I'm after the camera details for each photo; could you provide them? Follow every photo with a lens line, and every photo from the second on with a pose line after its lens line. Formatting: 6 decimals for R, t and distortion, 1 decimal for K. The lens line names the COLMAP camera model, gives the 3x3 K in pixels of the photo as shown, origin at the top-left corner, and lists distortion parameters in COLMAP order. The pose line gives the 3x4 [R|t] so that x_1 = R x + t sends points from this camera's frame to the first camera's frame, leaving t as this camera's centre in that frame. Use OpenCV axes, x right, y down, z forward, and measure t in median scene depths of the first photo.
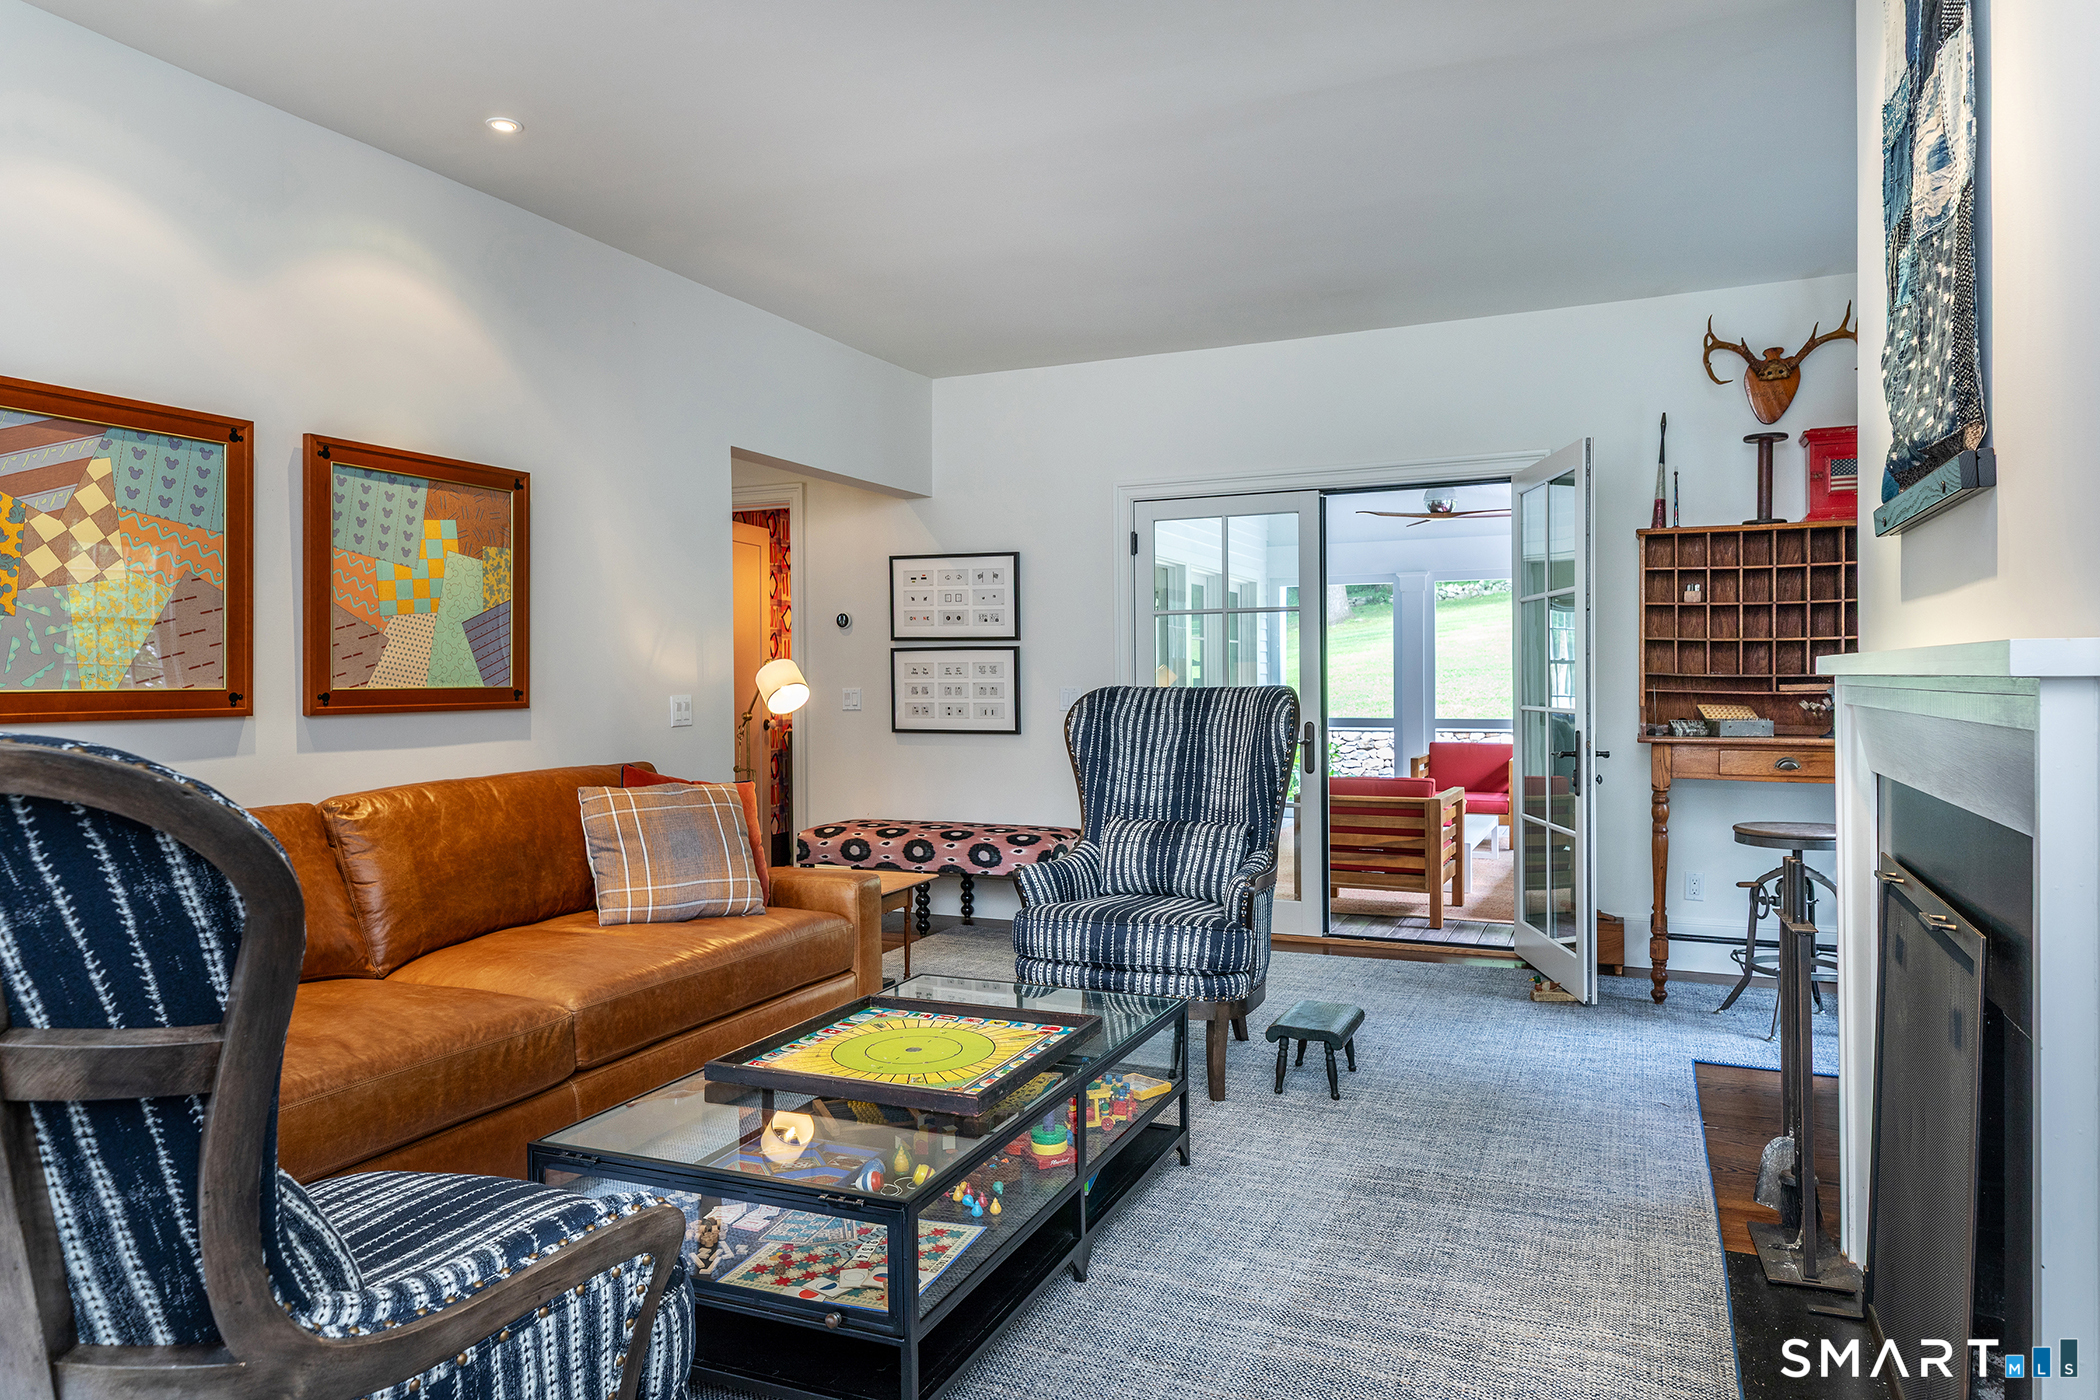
lens RADIAL K [[1334.6, 0, 1050.2], [0, 1334.6, 690.4], [0, 0, 1]] dist [0.036795, -0.008918]
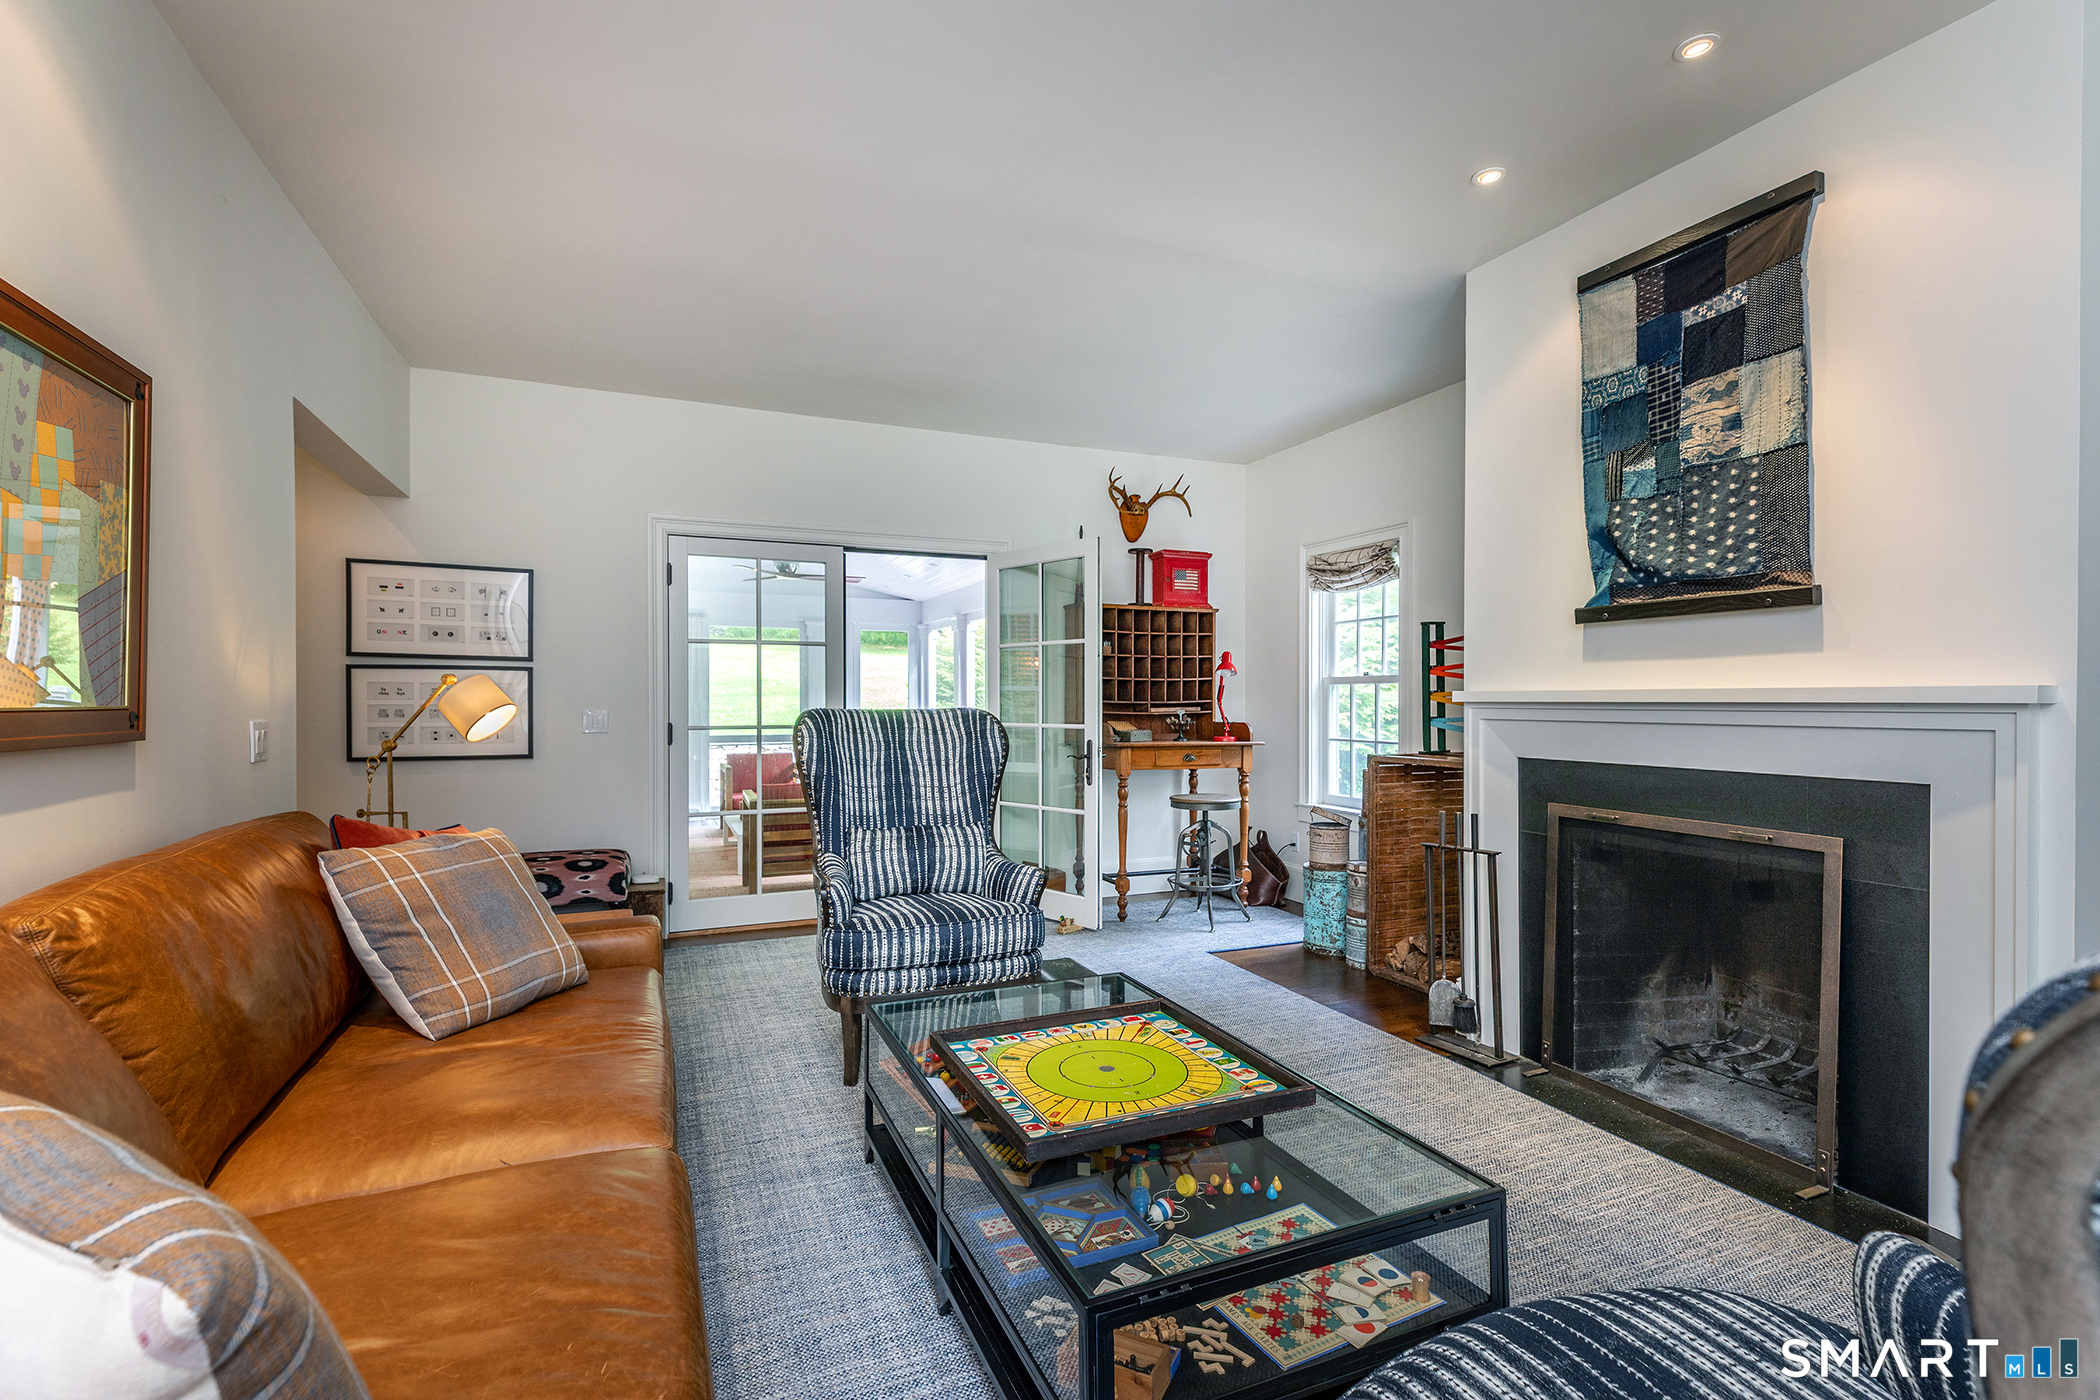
lens RADIAL K [[986.5, 0, 1059.4], [0, 986.5, 703.6], [0, 0, 1]] dist [0.029837, -0.001050]
pose [[0.674681, 0.005067, 0.738092, -0.438490], [0.001693, 0.999963, -0.008412, 0.000099], [-0.738108, 0.006925, 0.674647, 0.337326]]
